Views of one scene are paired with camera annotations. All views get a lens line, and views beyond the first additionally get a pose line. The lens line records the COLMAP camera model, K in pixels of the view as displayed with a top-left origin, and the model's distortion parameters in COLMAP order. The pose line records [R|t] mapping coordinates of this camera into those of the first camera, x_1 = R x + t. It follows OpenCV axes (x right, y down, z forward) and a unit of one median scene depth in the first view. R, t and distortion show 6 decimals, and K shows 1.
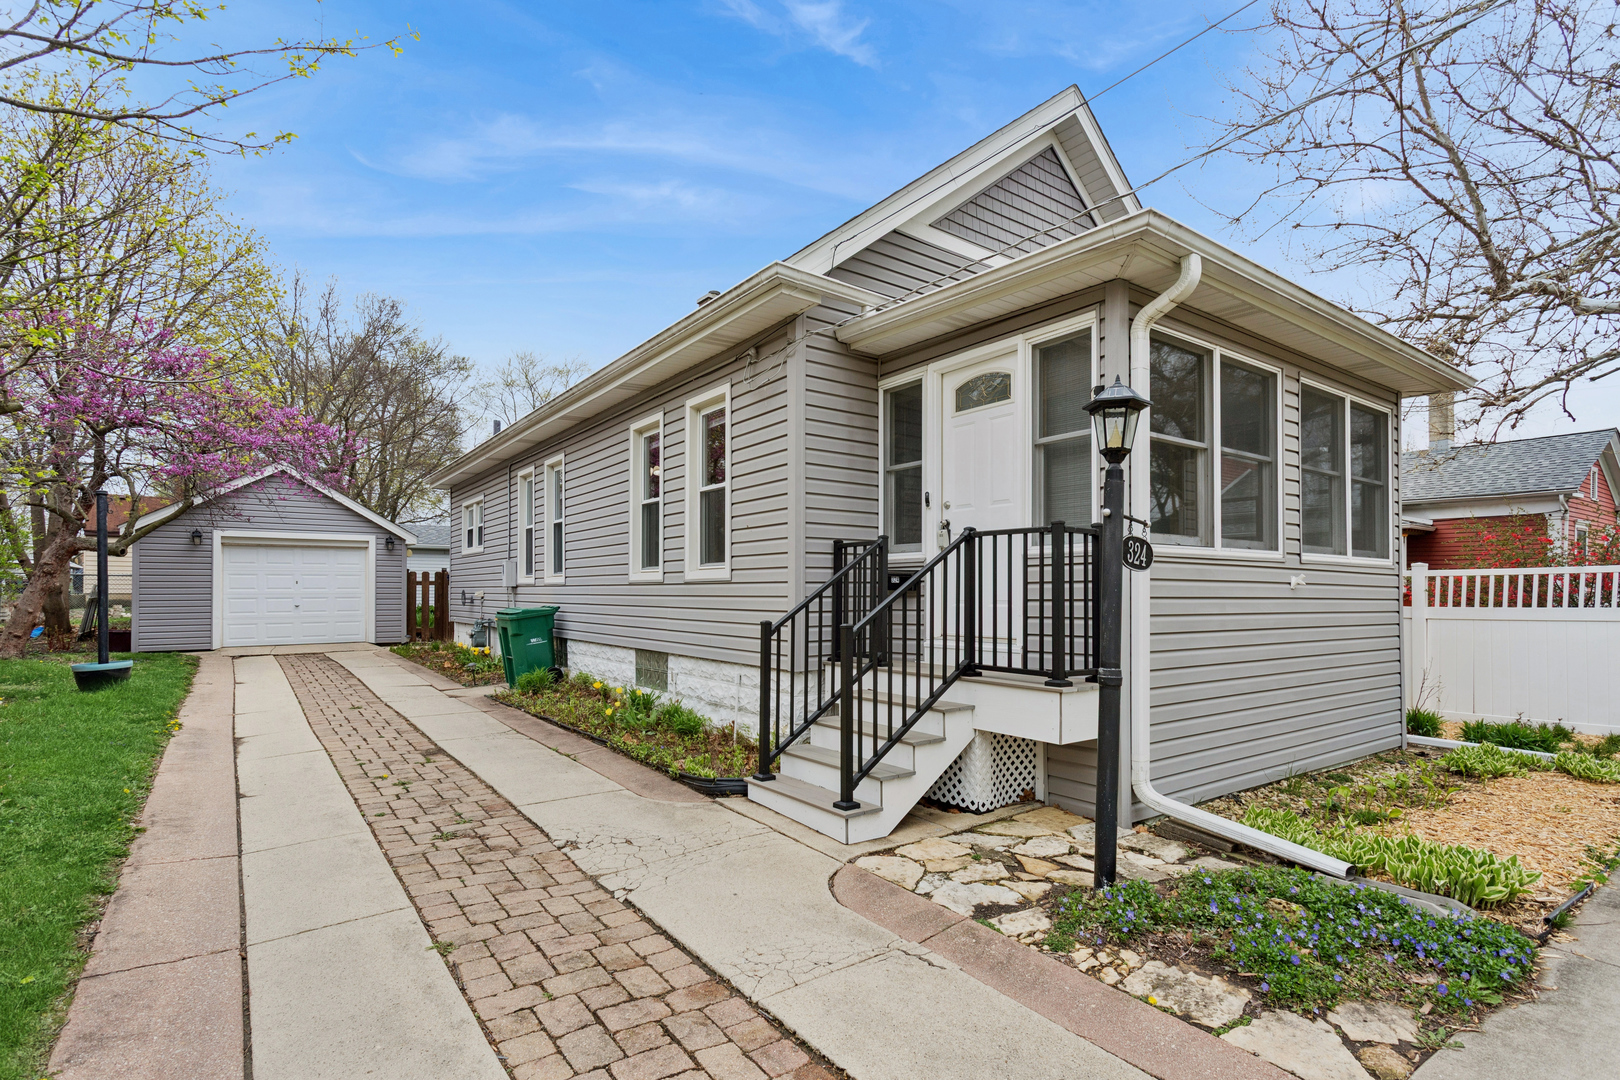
lens RADIAL K [[775.9, 0, 798.7], [0, 775.9, 575.6], [0, 0, 1]] dist [0.005017, 0.001631]
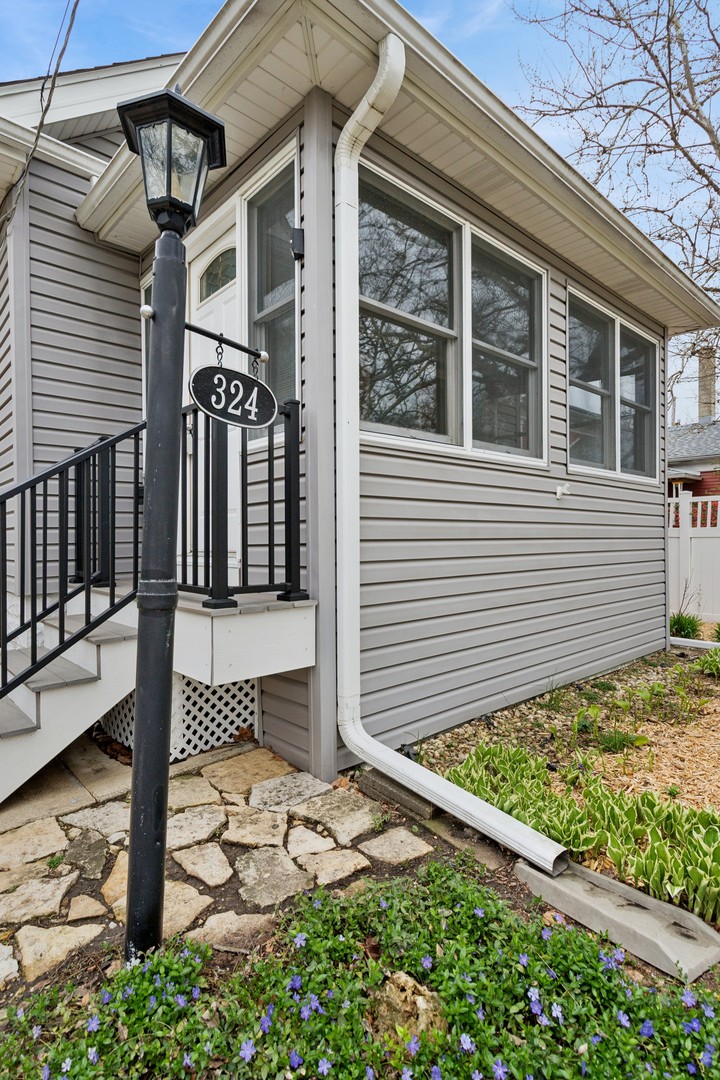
lens RADIAL K [[534.5, 0, 358.2], [0, 534.5, 540.4], [0, 0, 1]] dist [0.005070, -0.000594]
pose [[0.993873, -0.013228, 0.109729, 0.343241], [0.010376, 0.999594, 0.026521, 0.054531], [-0.110036, -0.025220, 0.993608, 0.393293]]
